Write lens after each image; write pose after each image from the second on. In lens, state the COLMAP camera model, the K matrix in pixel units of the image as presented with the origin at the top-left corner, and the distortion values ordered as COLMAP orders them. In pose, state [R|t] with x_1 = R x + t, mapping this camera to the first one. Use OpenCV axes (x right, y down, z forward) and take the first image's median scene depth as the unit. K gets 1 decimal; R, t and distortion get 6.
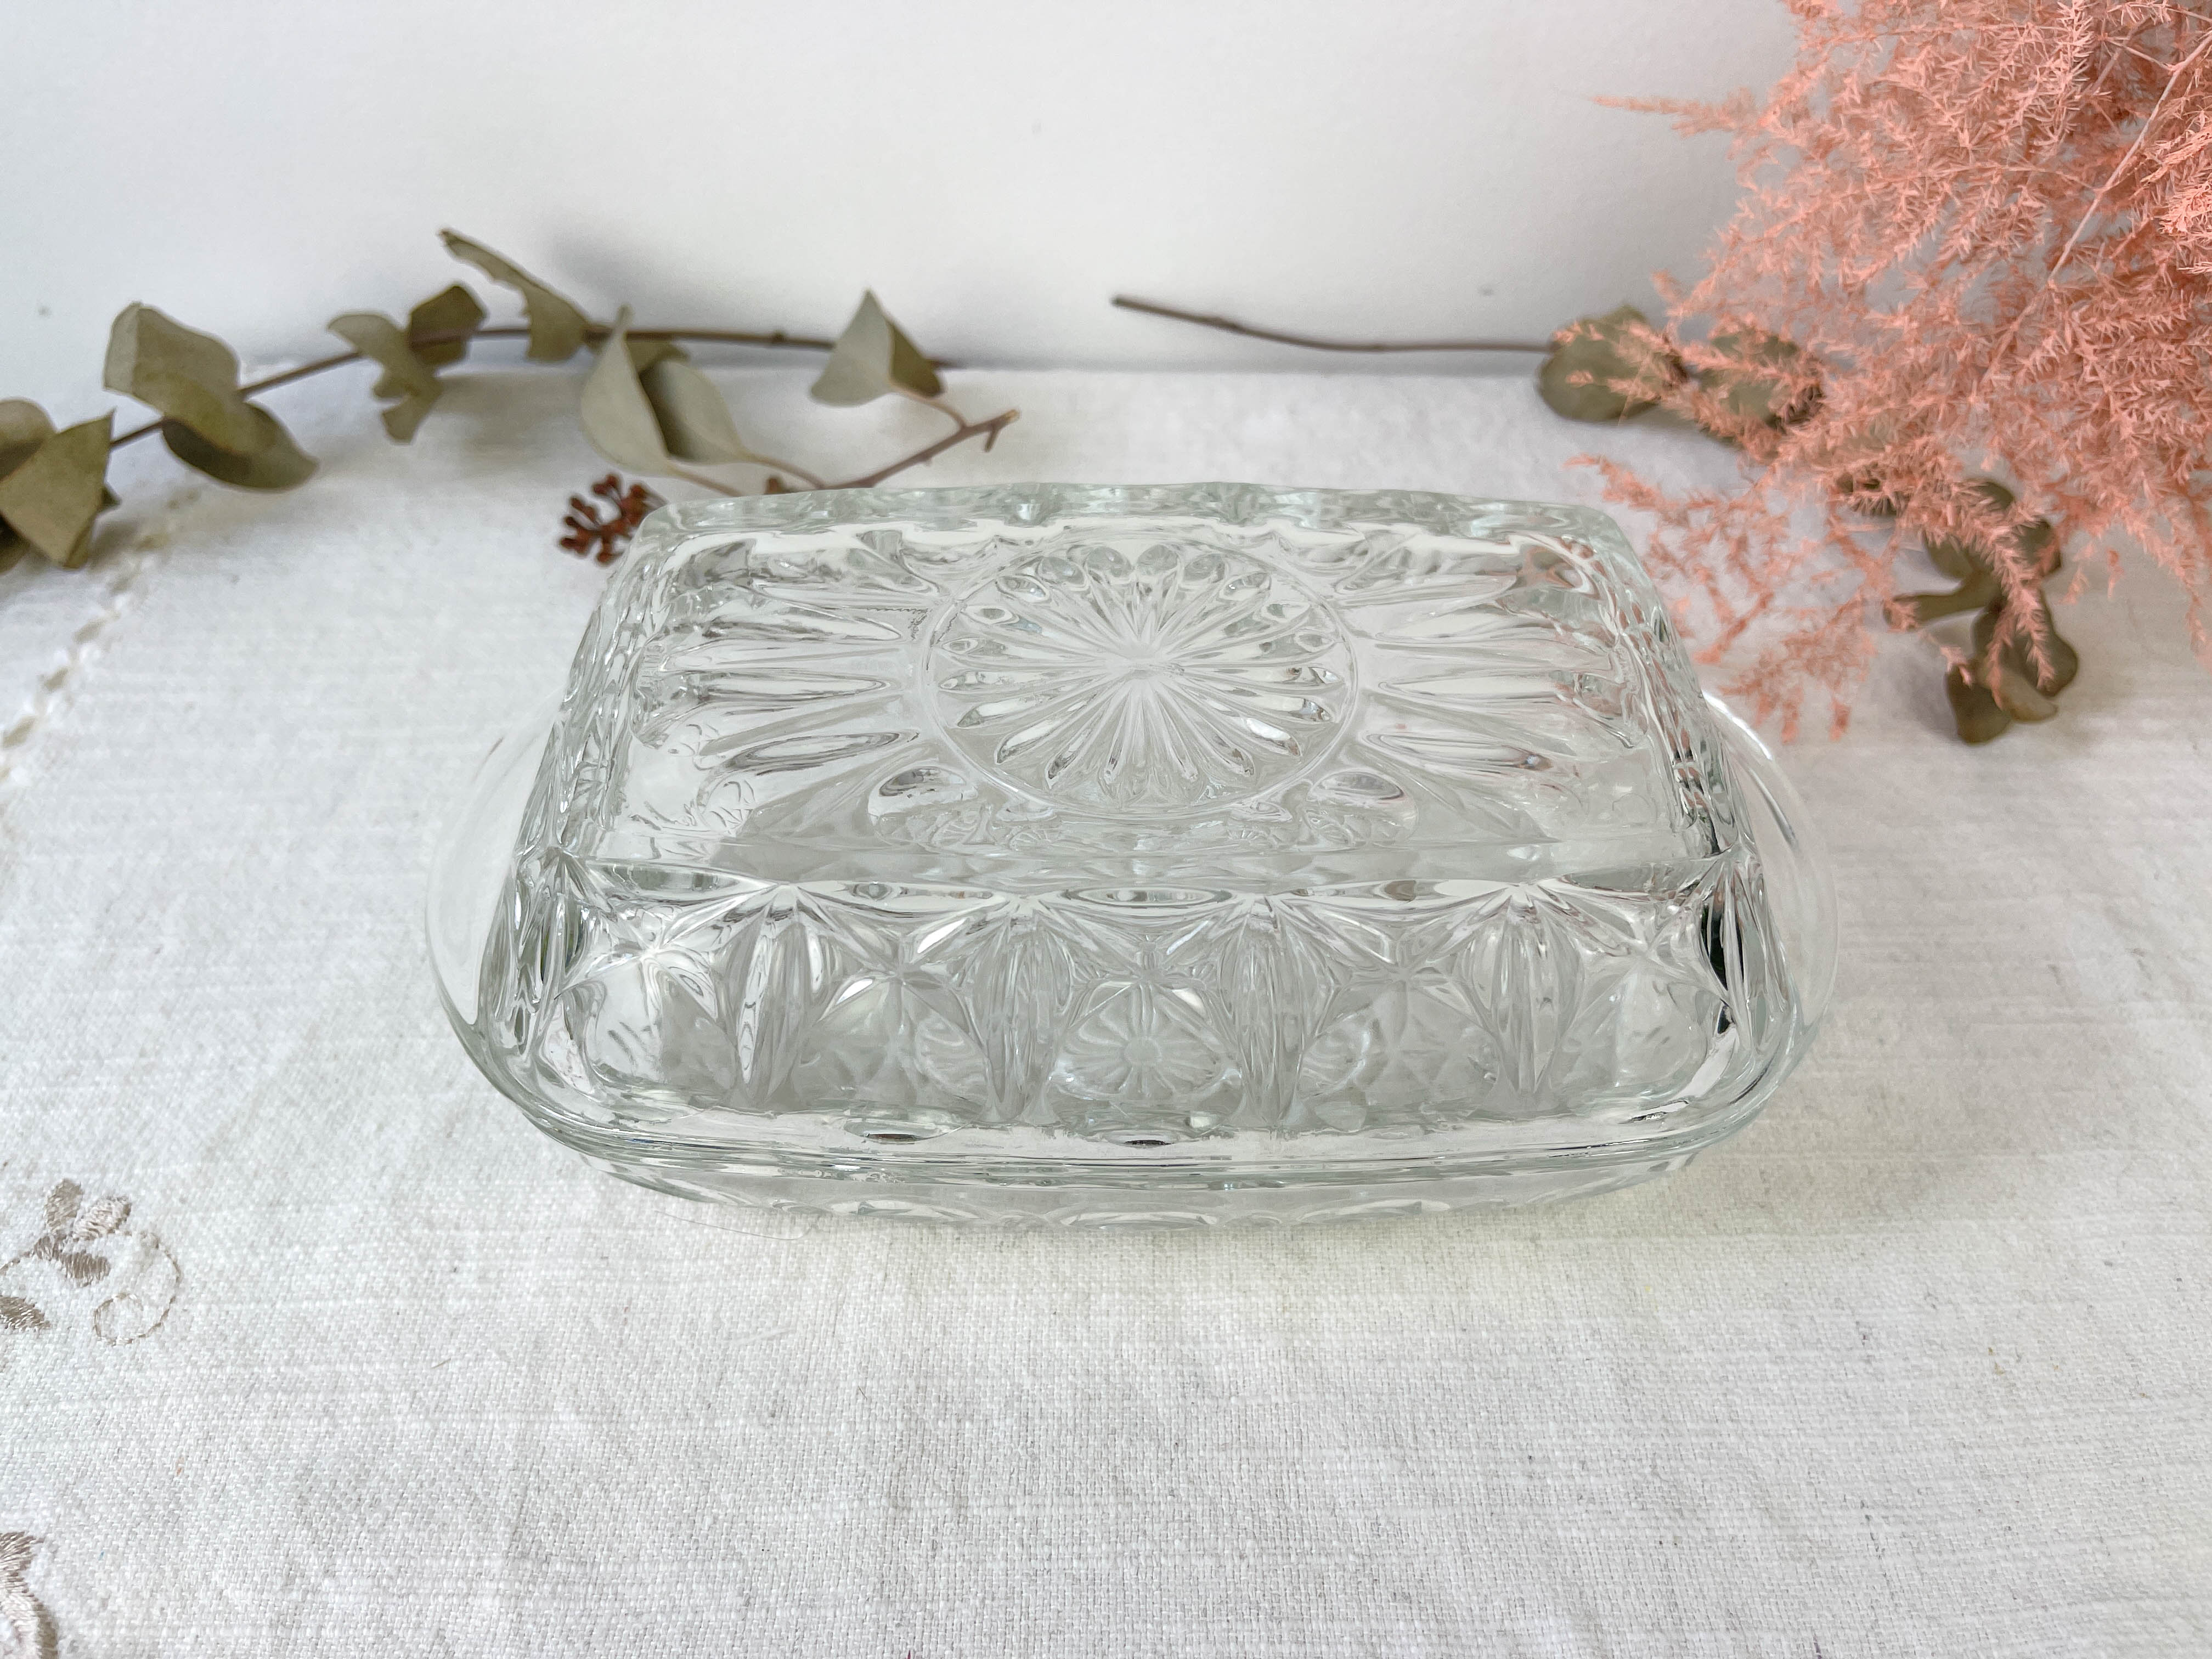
lens RADIAL K [[1755.3, 0, 1114.2], [0, 1755.3, 829.1], [0, 0, 1]] dist [0.060767, -0.121653]
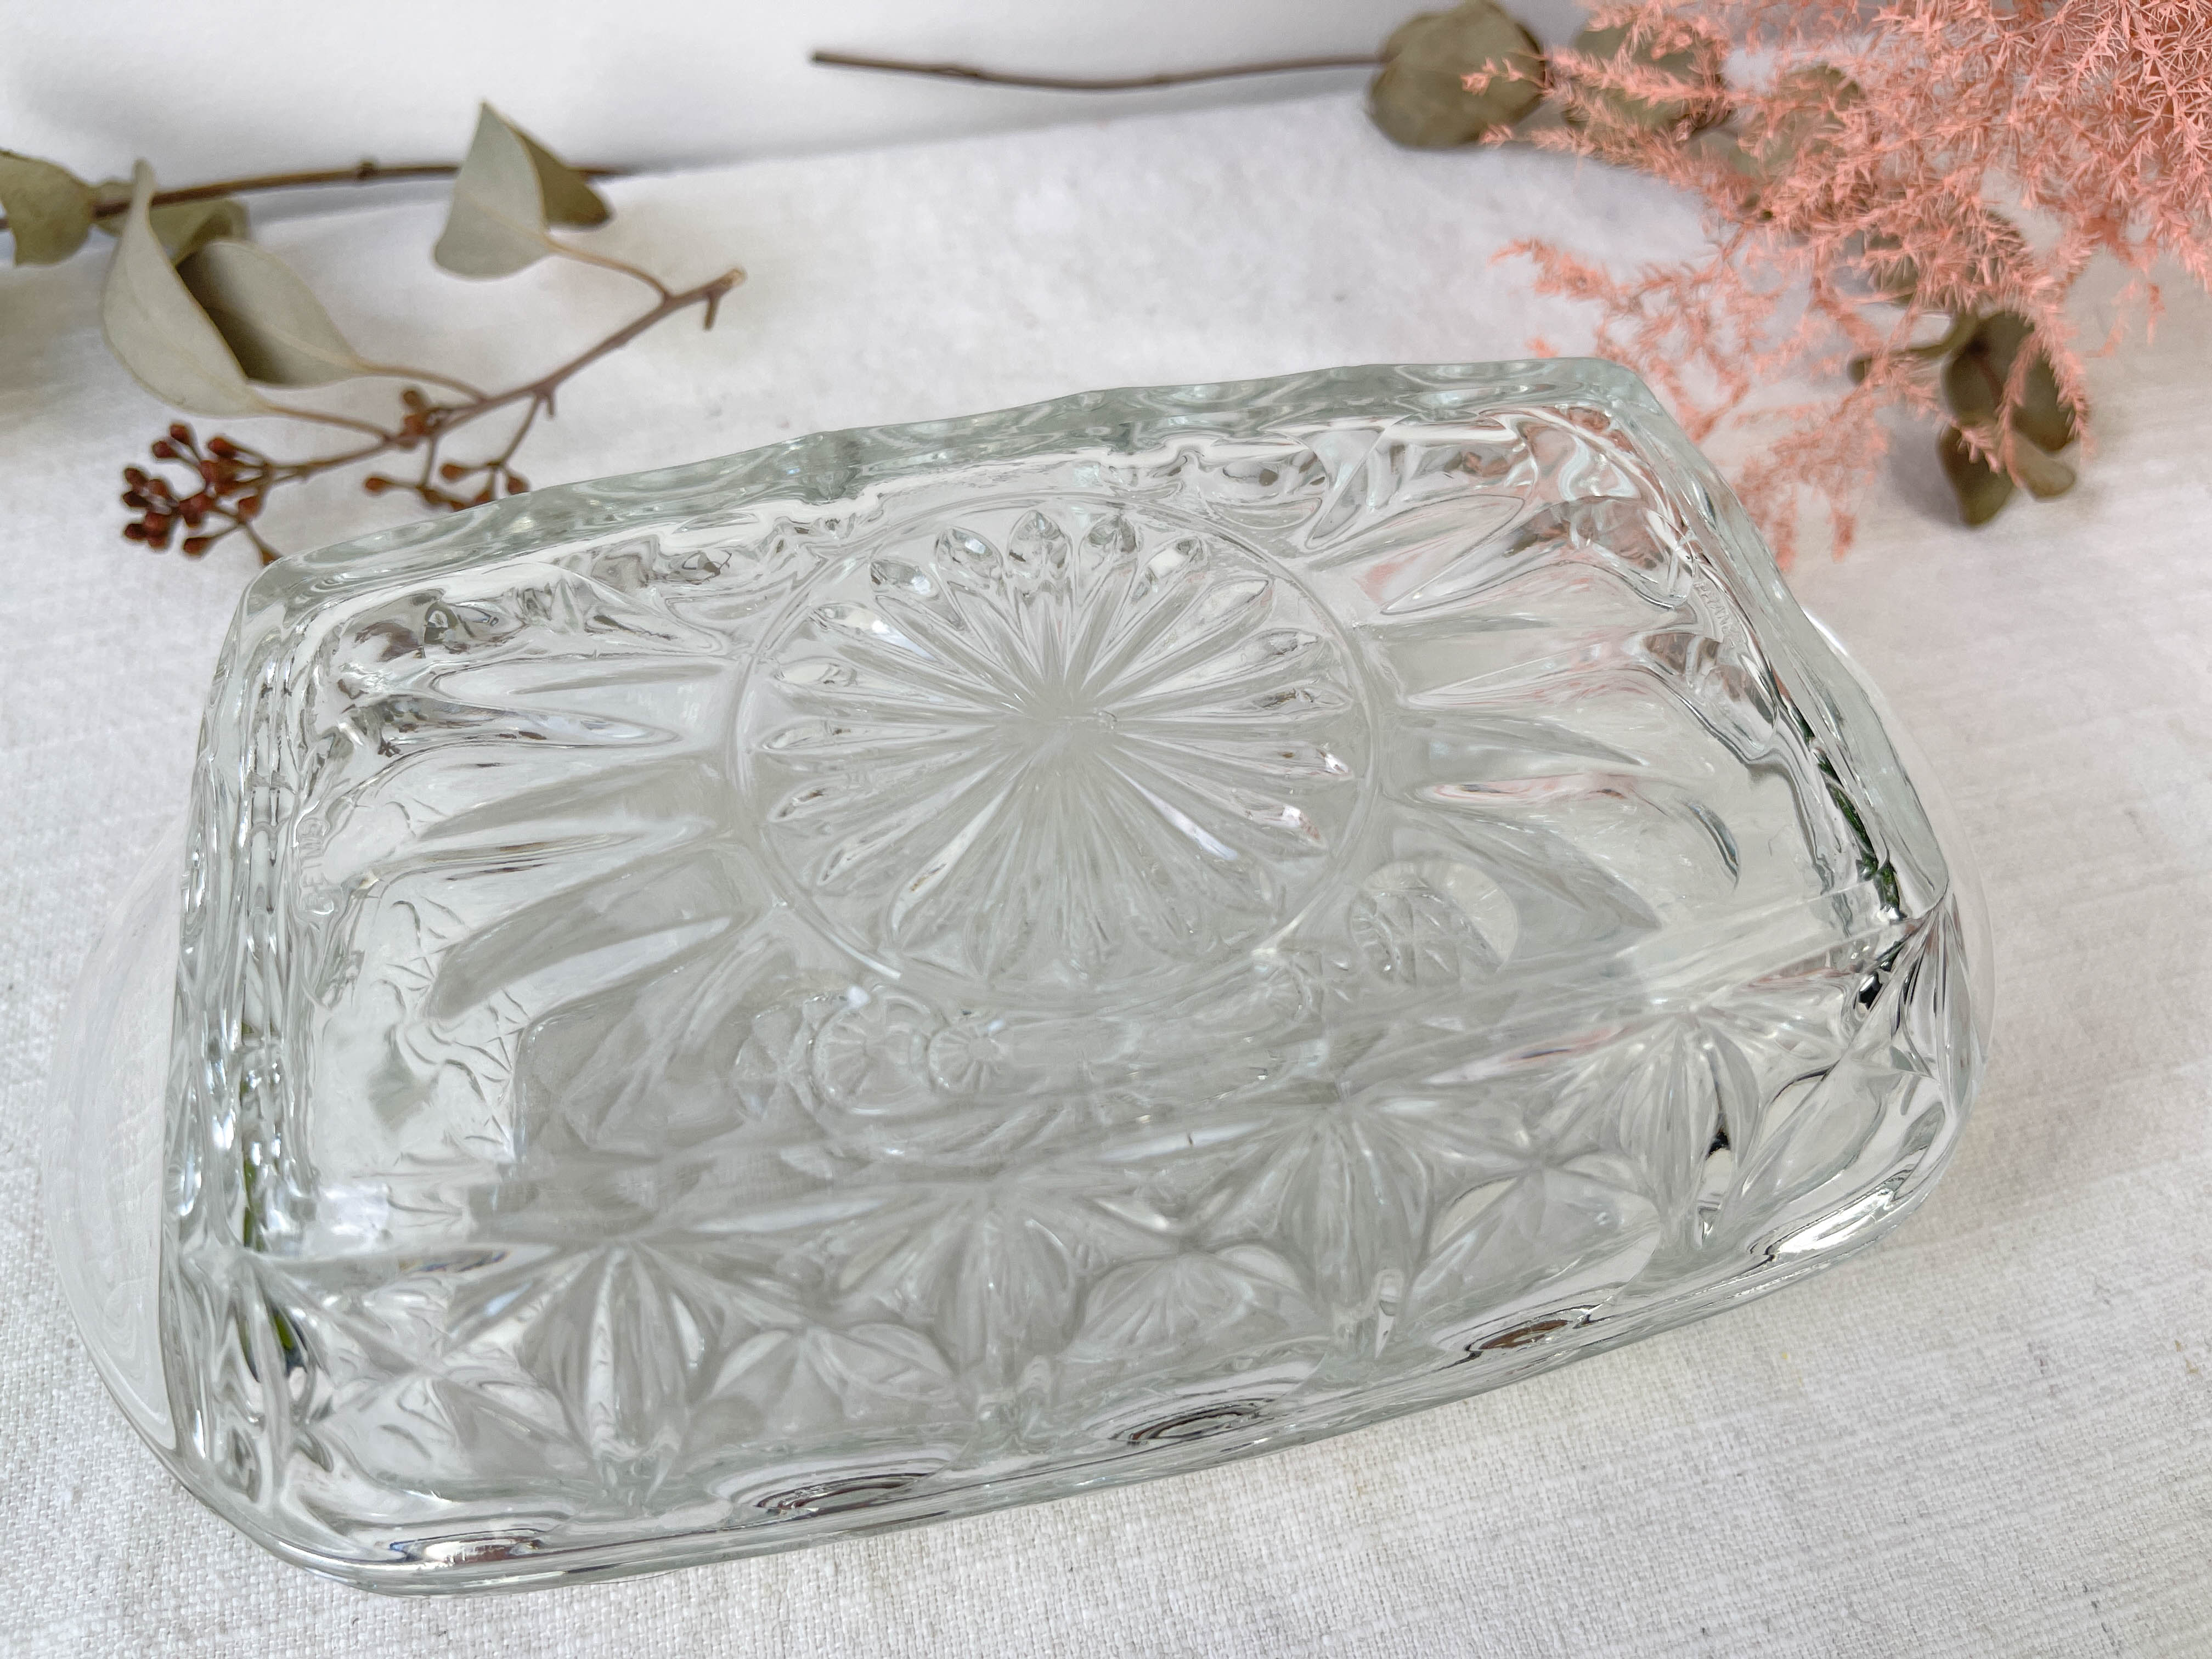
lens RADIAL K [[1765.4, 0, 1110.4], [0, 1765.4, 830.5], [0, 0, 1]] dist [0.073731, -0.147193]
pose [[0.974612, -0.179665, 0.133614, -0.058044], [0.152788, 0.969883, 0.189692, -0.161954], [-0.163671, -0.164461, 0.972710, 0.287219]]
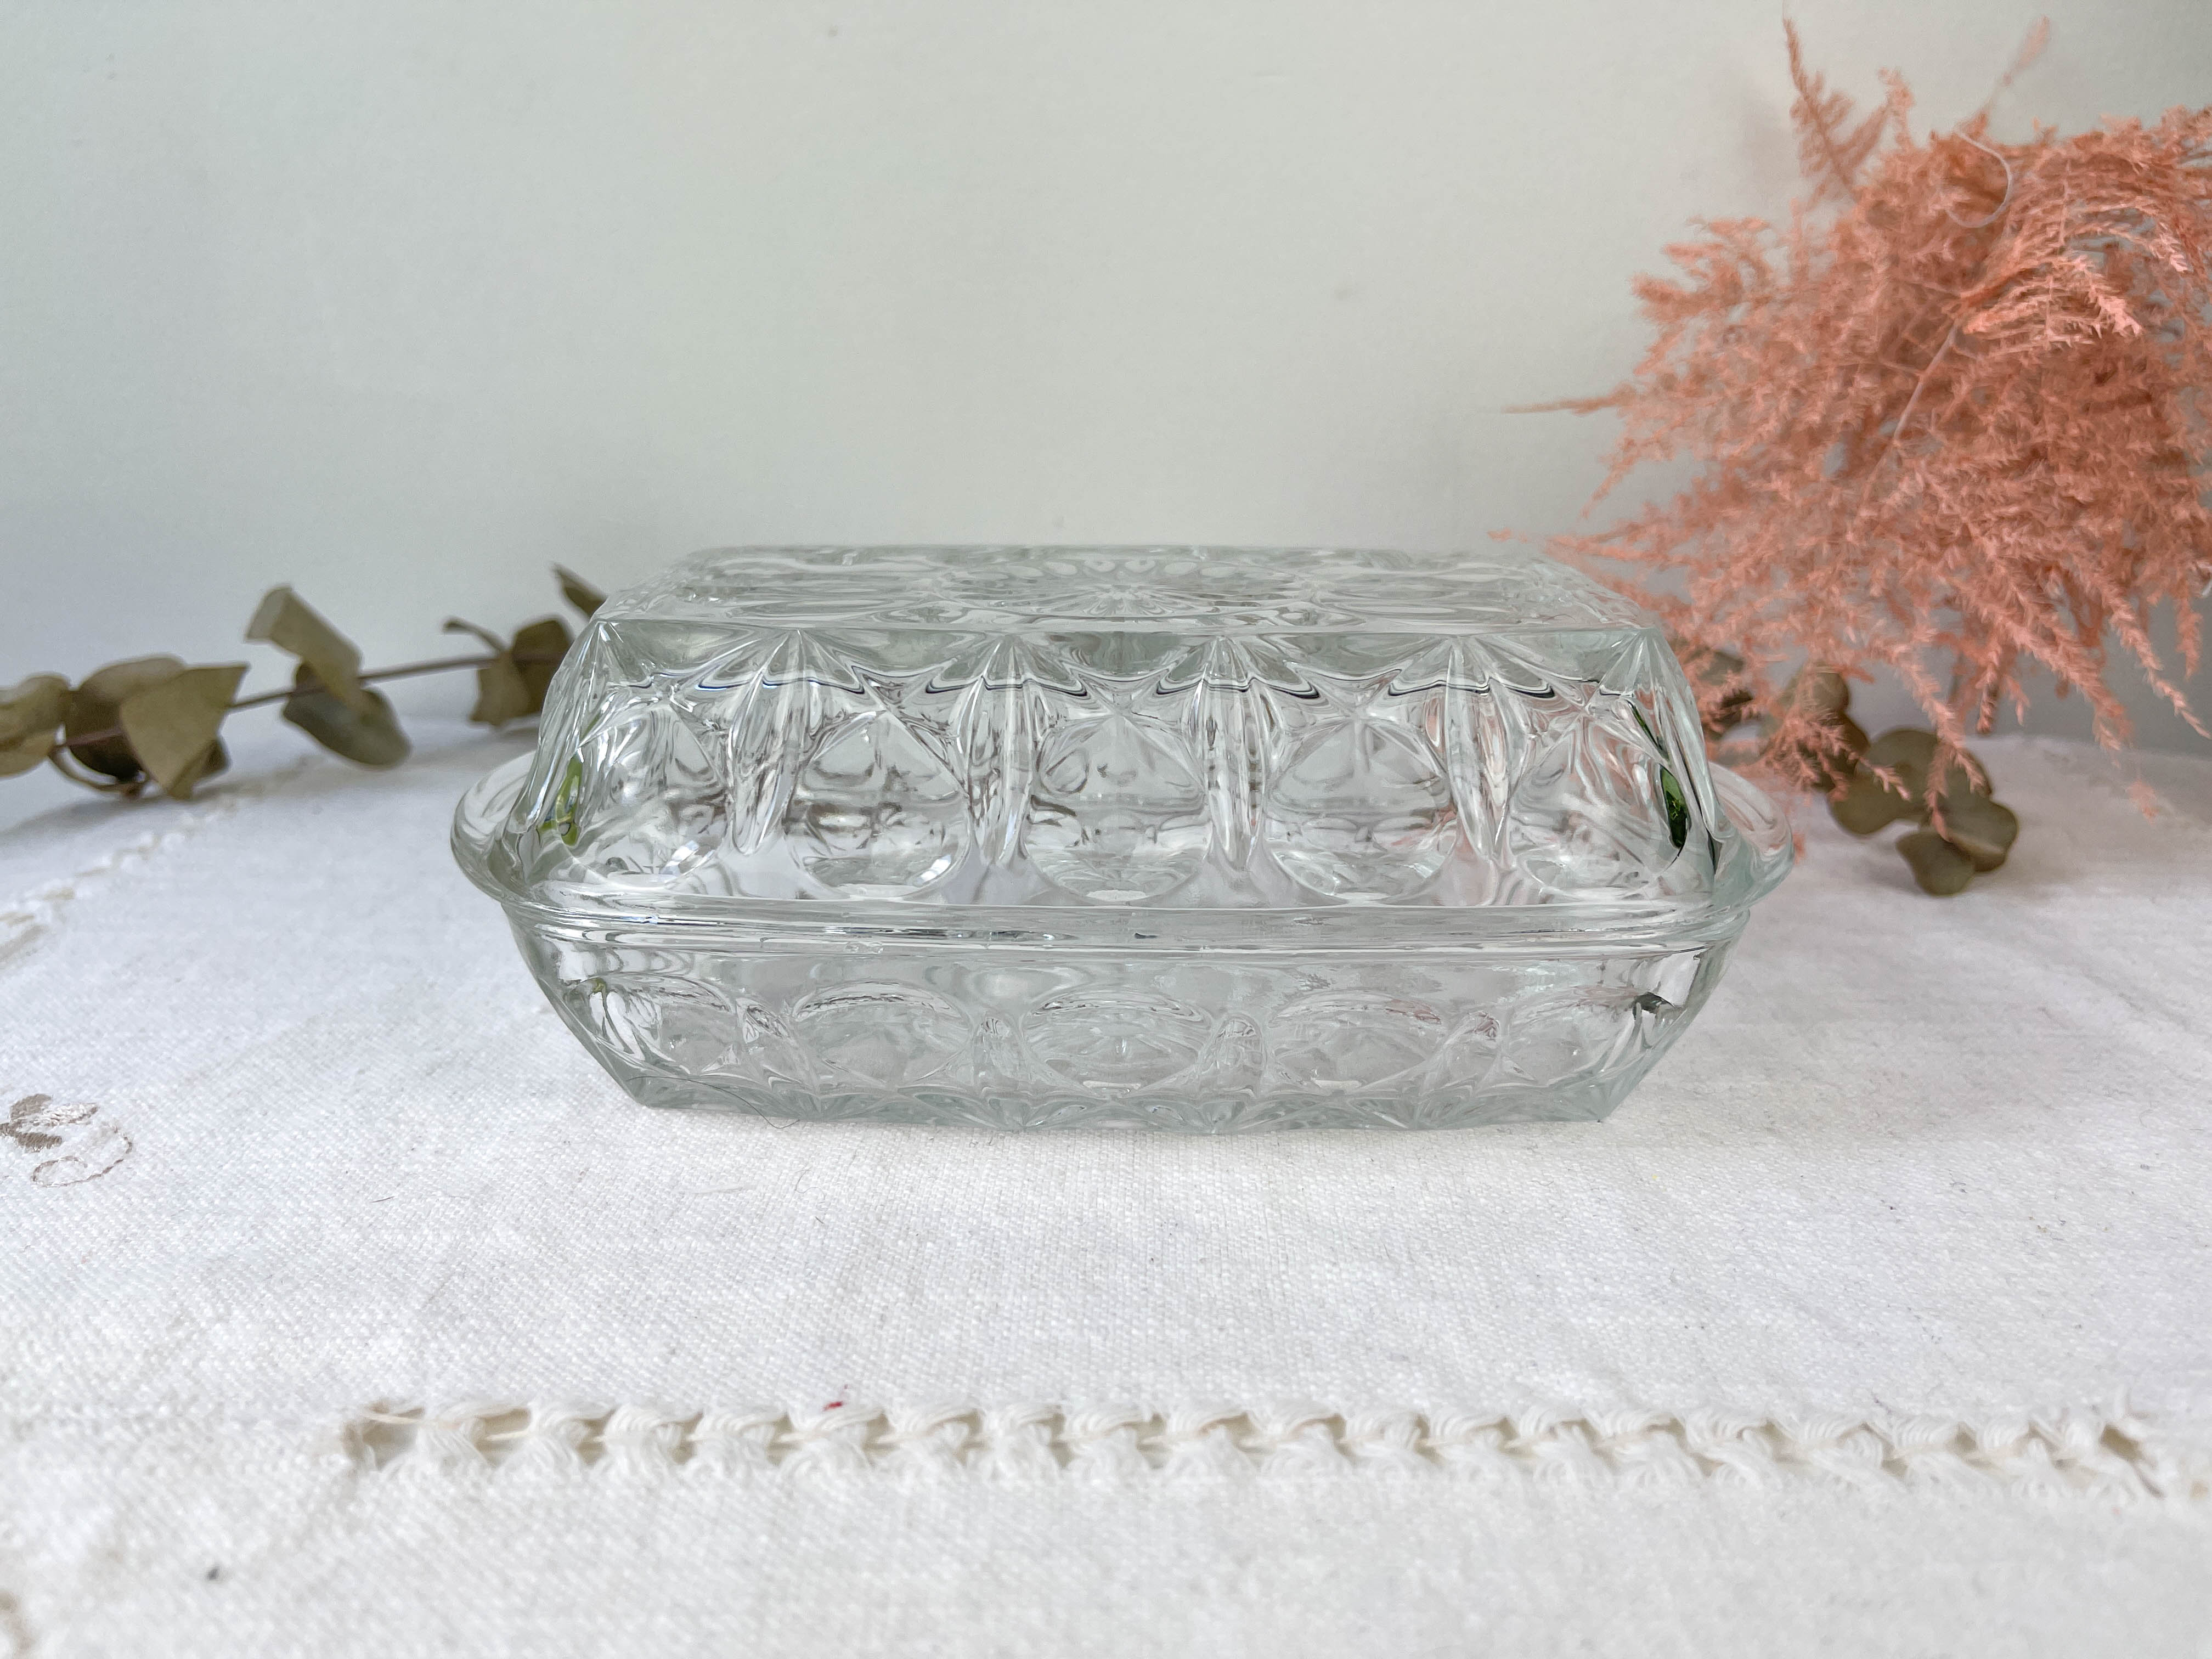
lens RADIAL K [[1752.3, 0, 1106.0], [0, 1752.3, 829.5], [0, 0, 1]] dist [0.007400, -0.003844]
pose [[0.999650, 0.000025, -0.026461, 0.031328], [-0.012549, 0.880833, -0.473261, 0.515523], [0.023296, 0.473427, 0.880525, 0.072859]]
